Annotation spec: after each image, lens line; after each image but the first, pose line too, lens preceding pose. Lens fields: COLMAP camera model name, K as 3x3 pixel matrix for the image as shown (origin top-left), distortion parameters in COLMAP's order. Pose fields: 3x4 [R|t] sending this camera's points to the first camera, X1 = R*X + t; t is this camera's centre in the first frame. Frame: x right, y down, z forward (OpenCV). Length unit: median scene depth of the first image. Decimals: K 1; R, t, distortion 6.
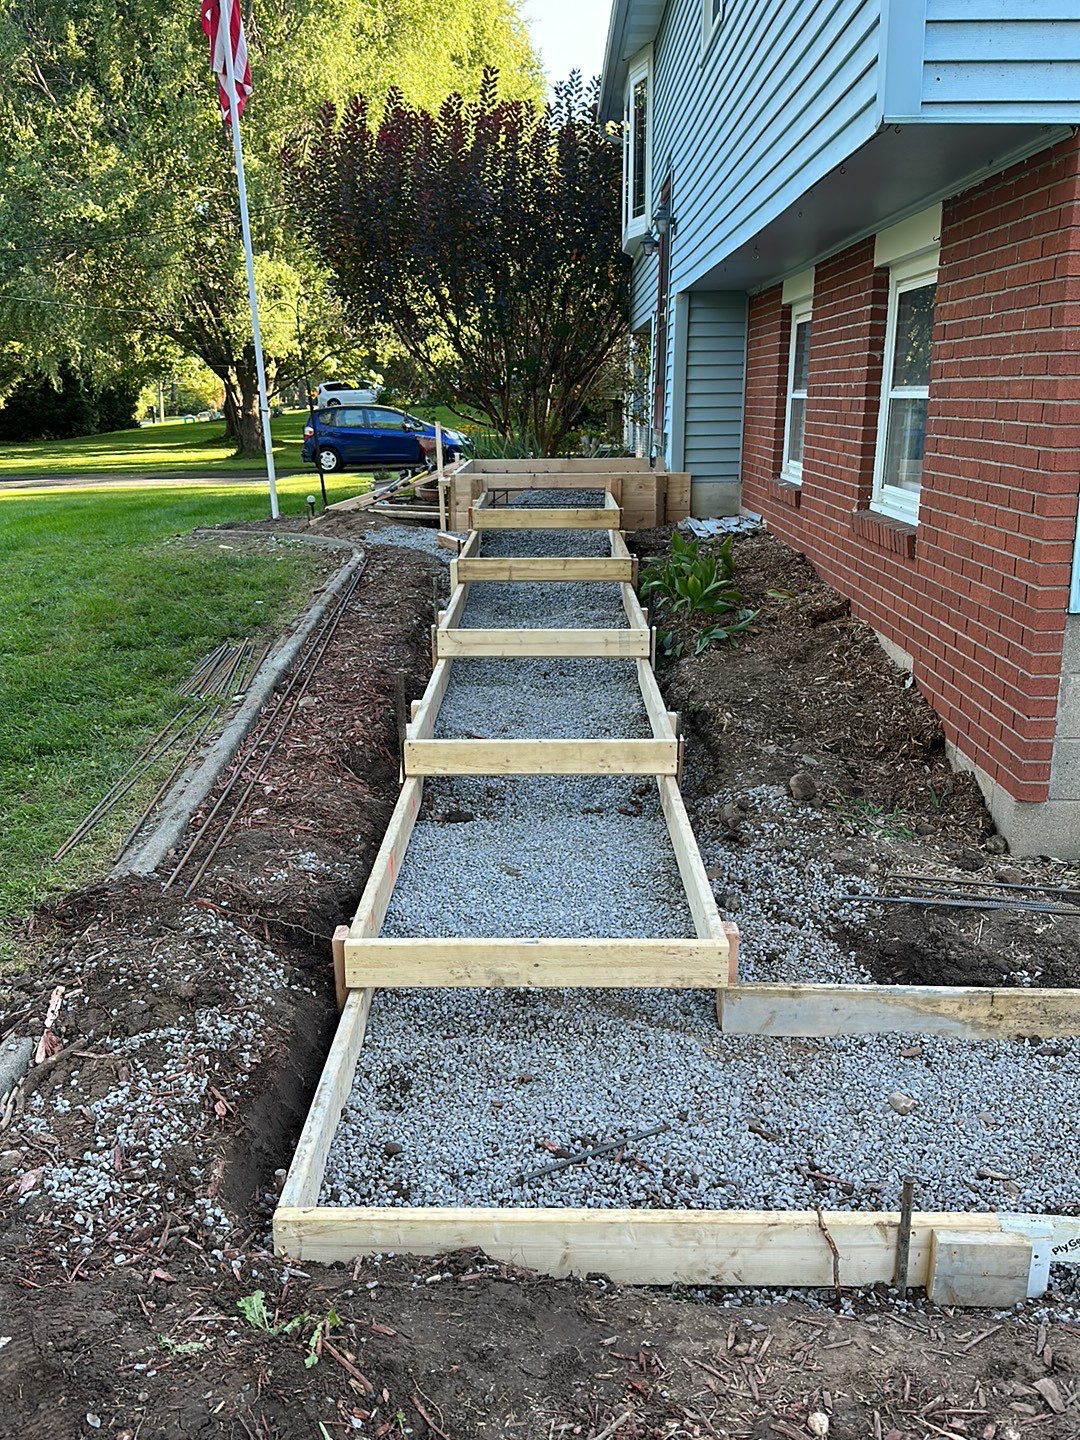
lens RADIAL K [[1283.0, 0, 544.1], [0, 1283.0, 719.2], [0, 0, 1]] dist [0.132003, -0.250689]
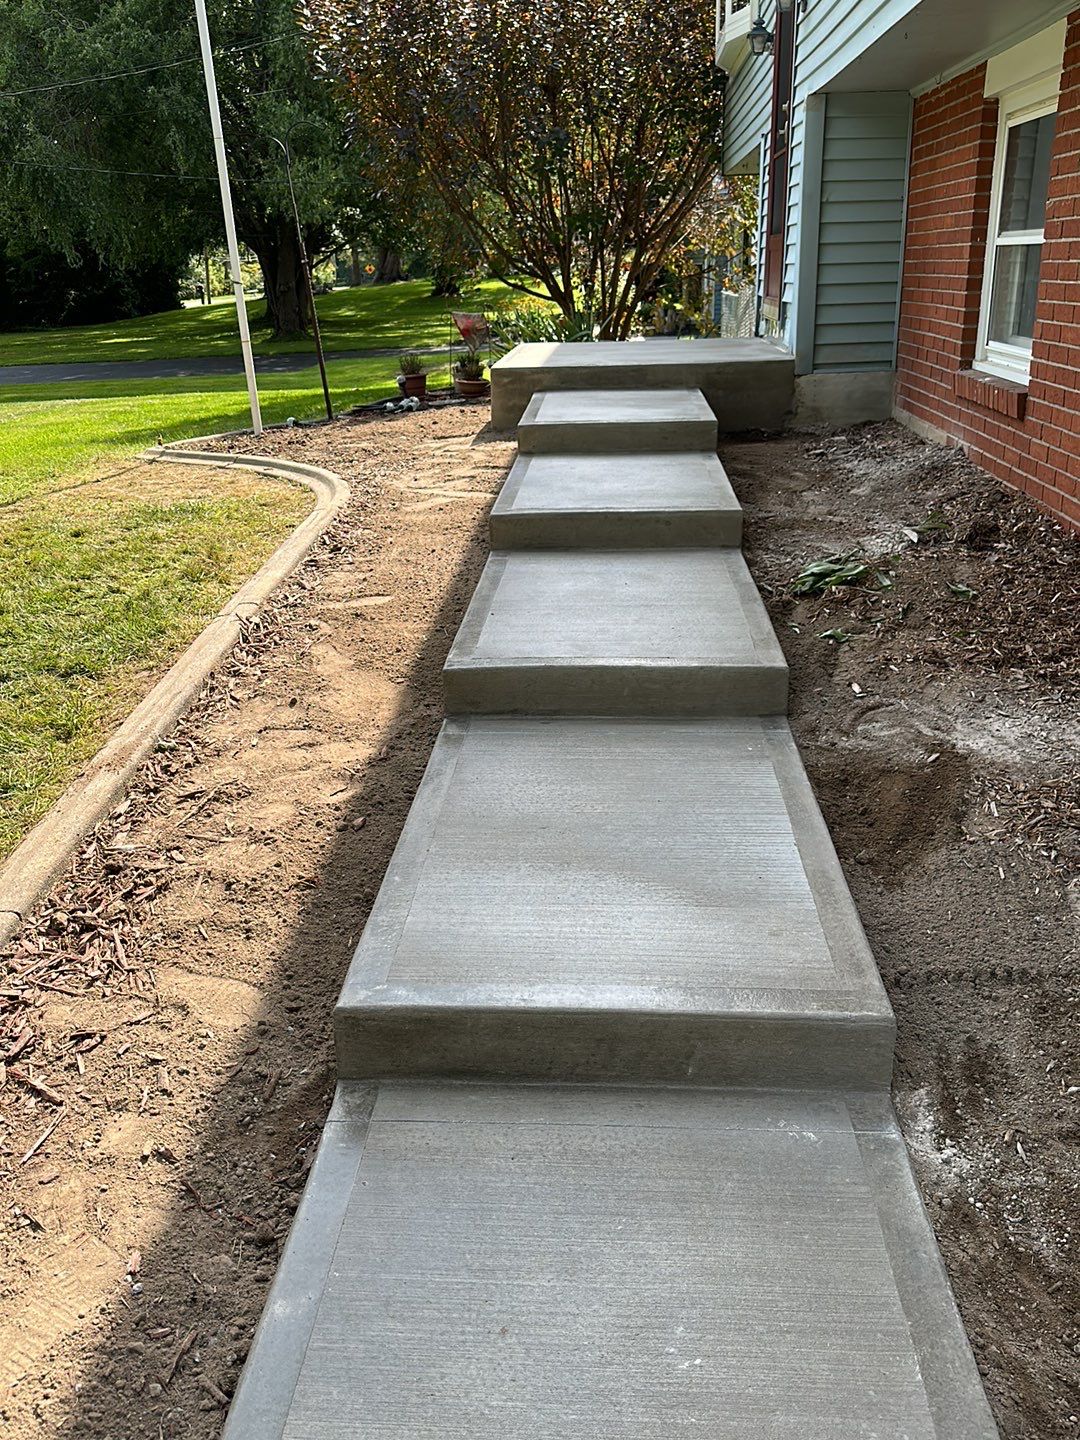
lens RADIAL K [[1309.3, 0, 537.1], [0, 1309.3, 717.3], [0, 0, 1]] dist [0.105563, -0.211615]
pose [[0.998369, -0.000213, -0.057098, -0.001144], [0.005016, 0.996454, 0.083992, -0.059322], [0.056877, -0.084141, 0.994829, 0.264314]]
